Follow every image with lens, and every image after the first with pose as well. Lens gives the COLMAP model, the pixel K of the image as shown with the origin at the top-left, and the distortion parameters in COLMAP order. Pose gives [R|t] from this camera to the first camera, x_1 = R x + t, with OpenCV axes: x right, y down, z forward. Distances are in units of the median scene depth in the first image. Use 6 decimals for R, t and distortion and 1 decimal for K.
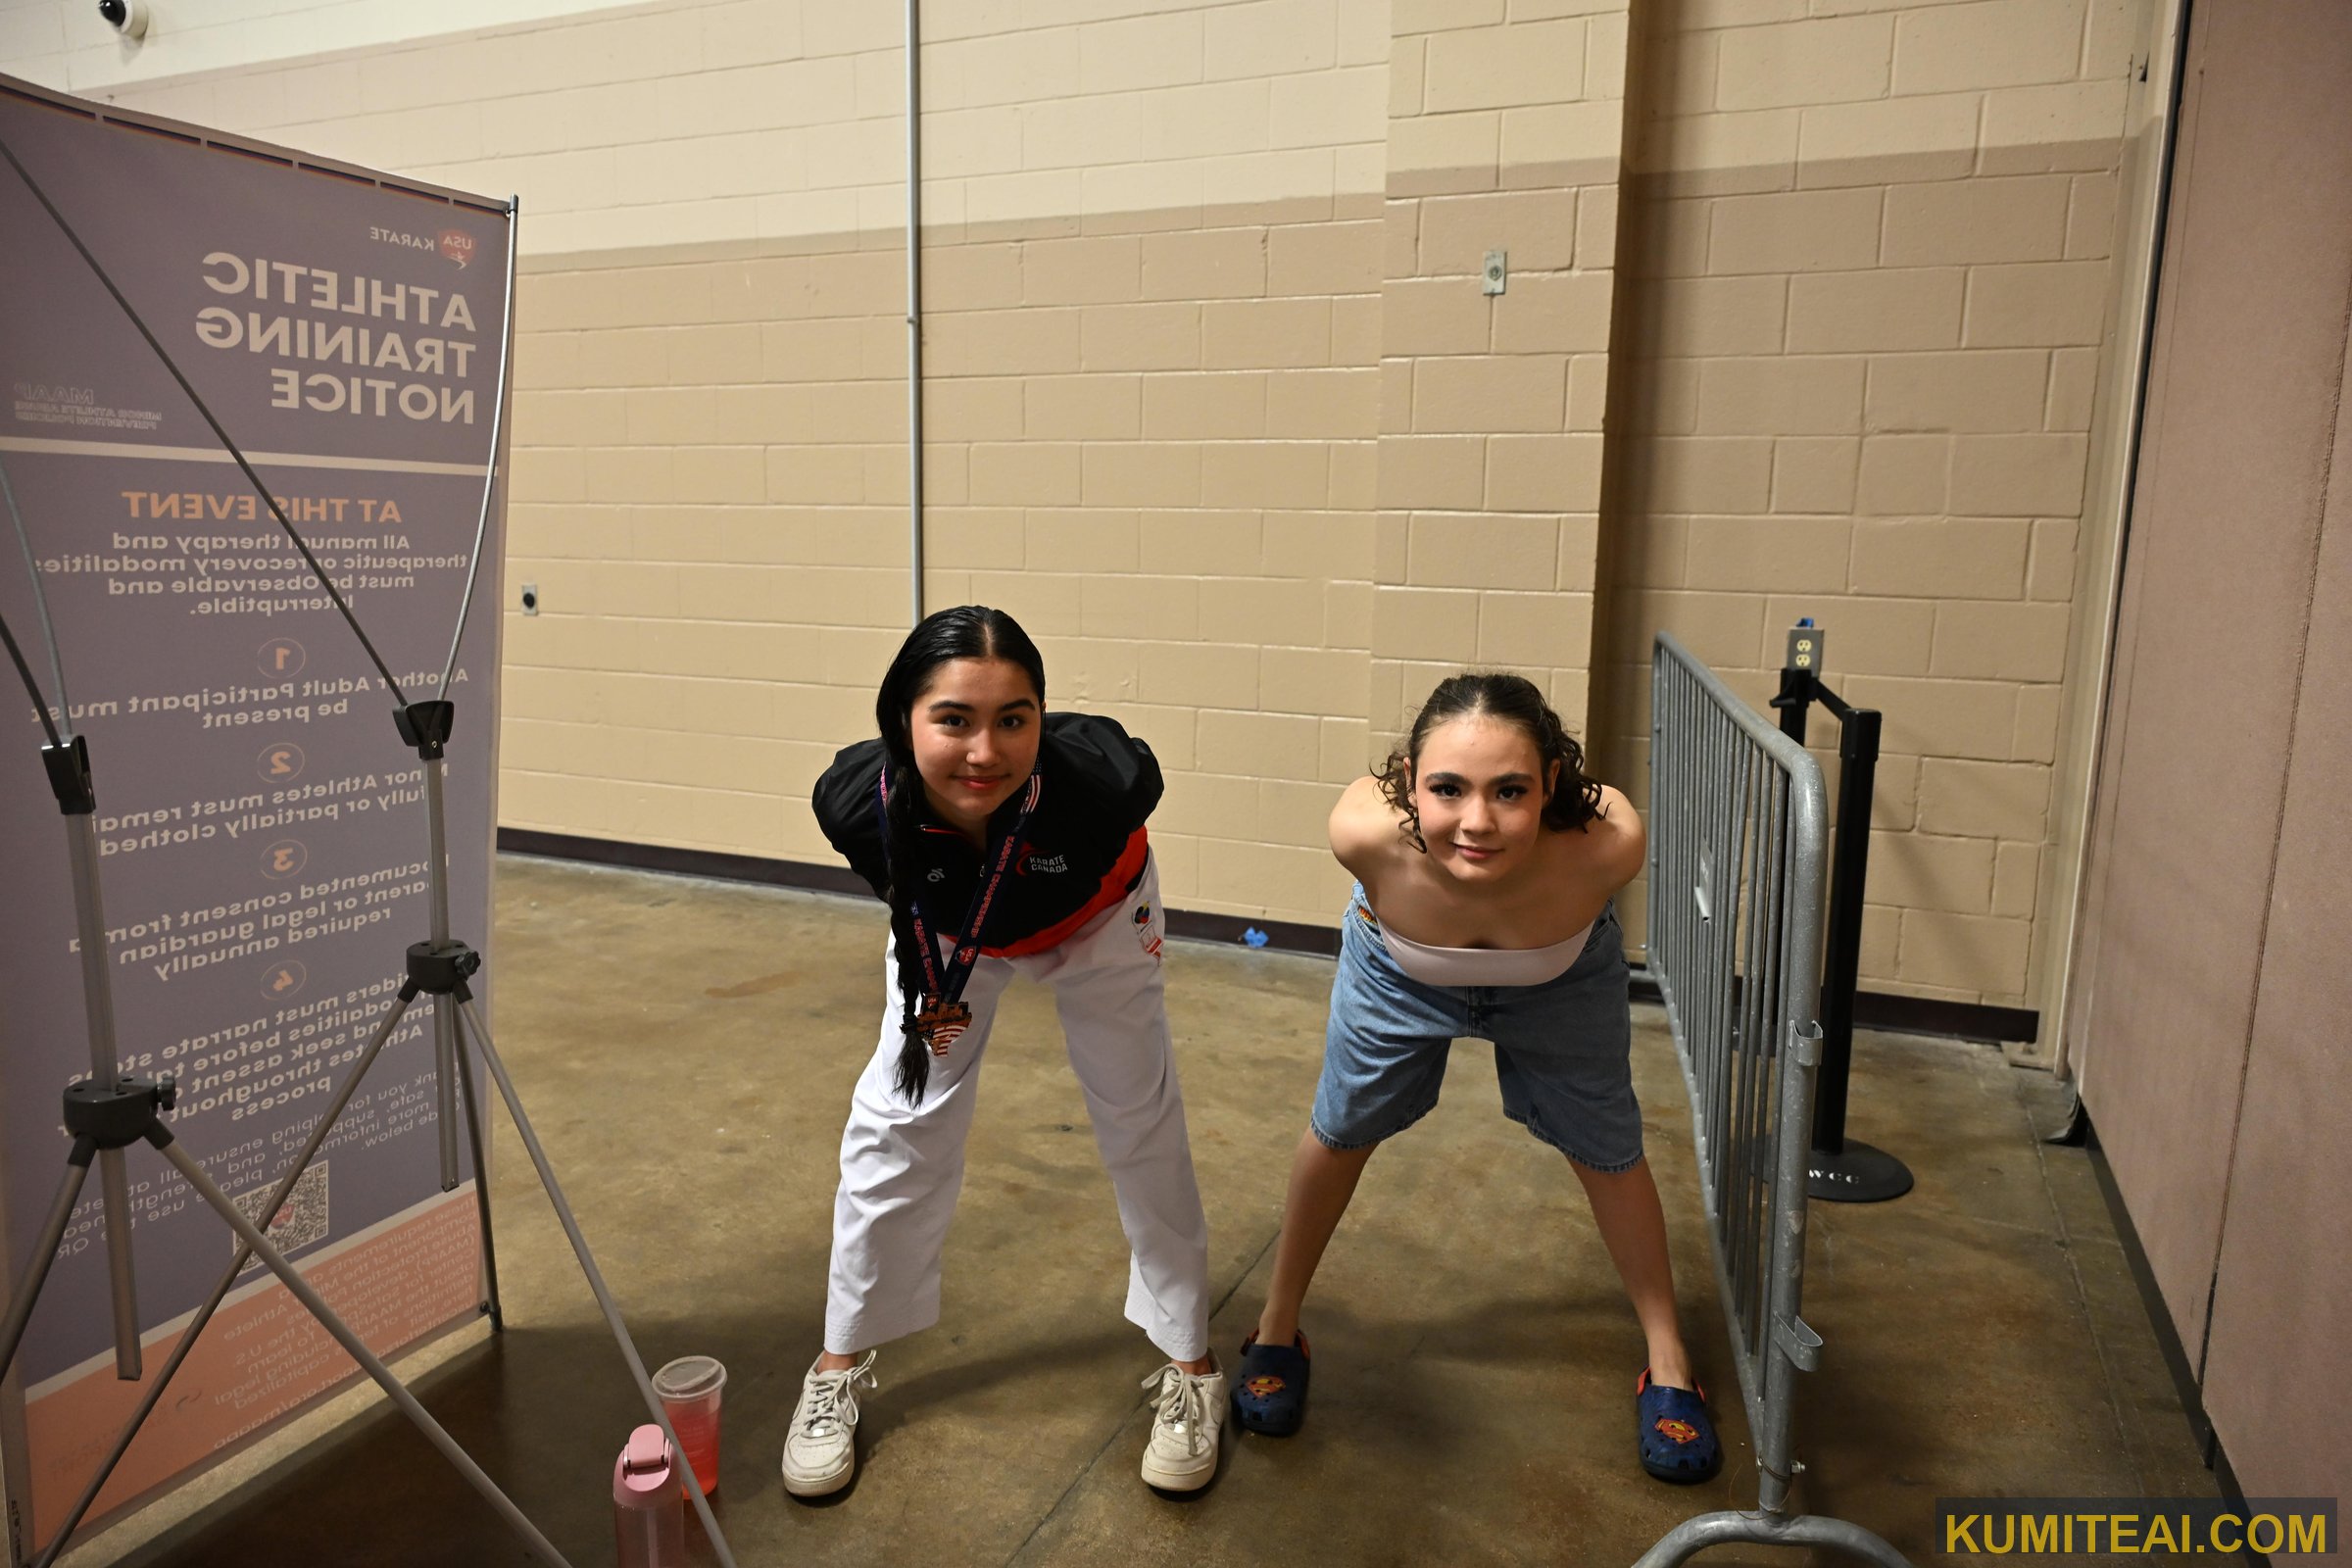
lens RADIAL K [[1543.7, 0, 1176.0], [0, 1543.7, 784.0], [0, 0, 1]] dist [-0.000813, -0.005430]
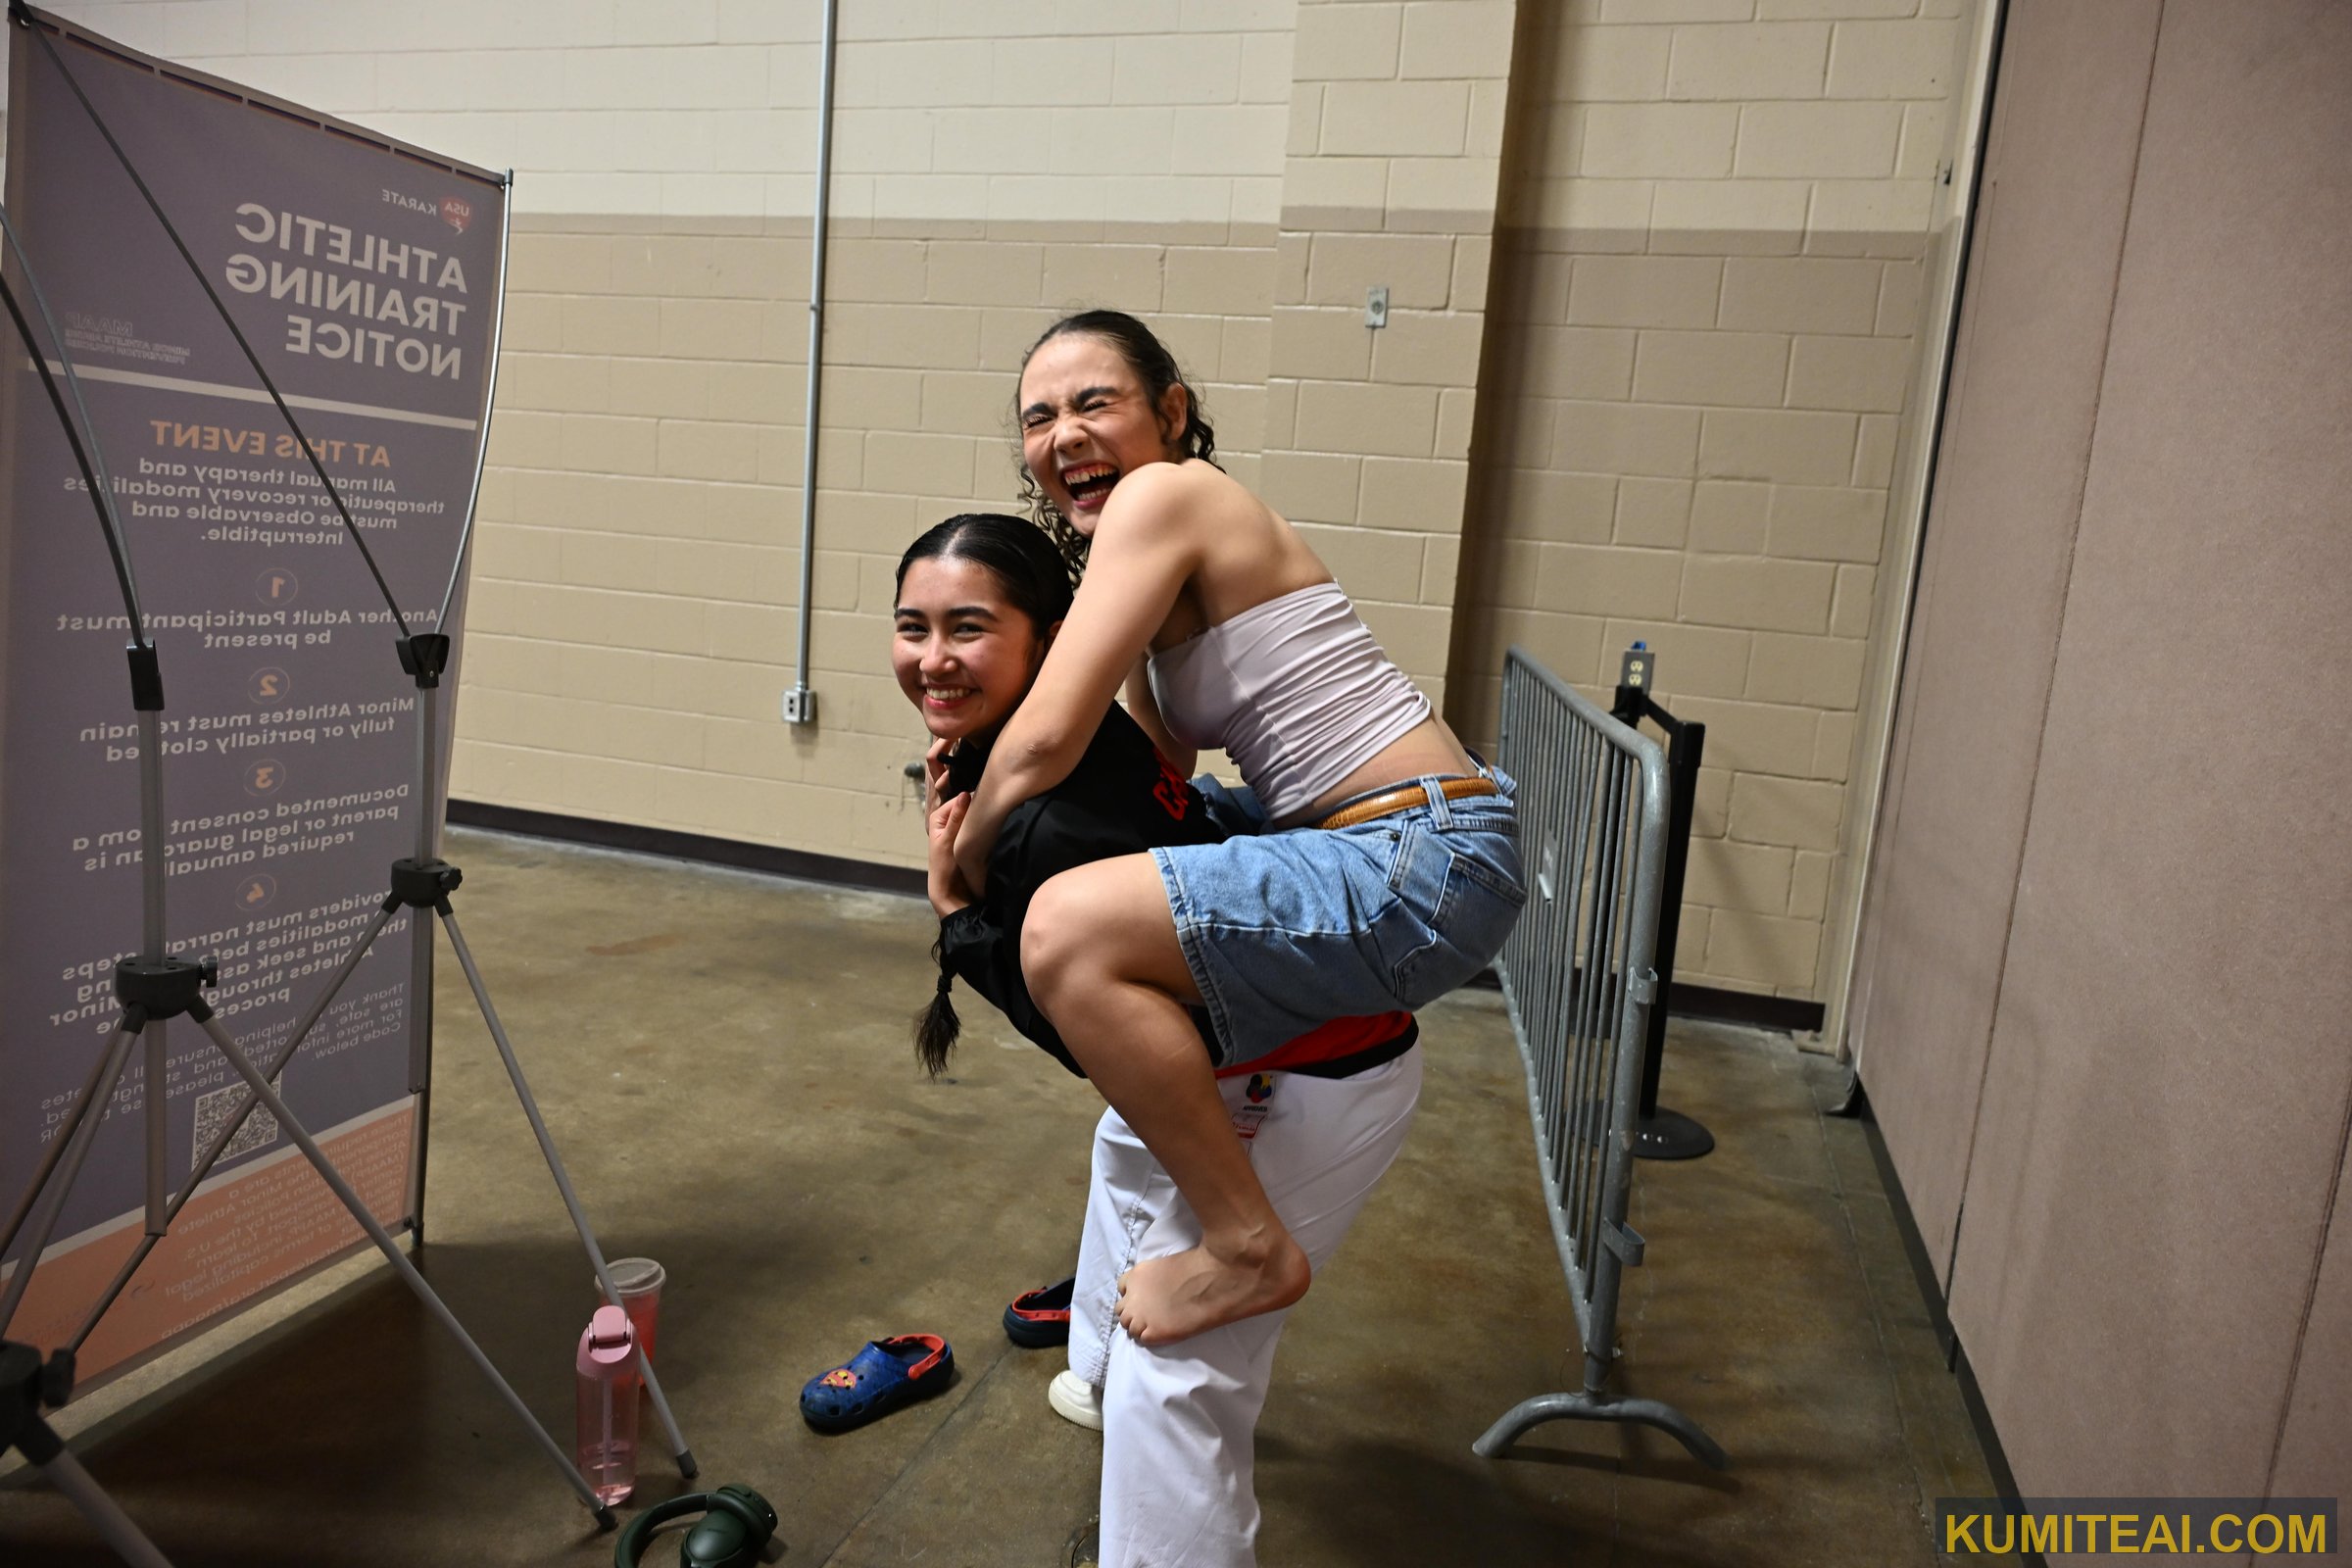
lens RADIAL K [[1543.7, 0, 1176.0], [0, 1543.7, 784.0], [0, 0, 1]] dist [-0.000813, -0.005430]
pose [[0.993012, 0.044491, 0.109303, -0.058724], [-0.043999, 0.999008, -0.006907, 0.026554], [-0.109502, 0.002049, 0.993984, -0.095937]]
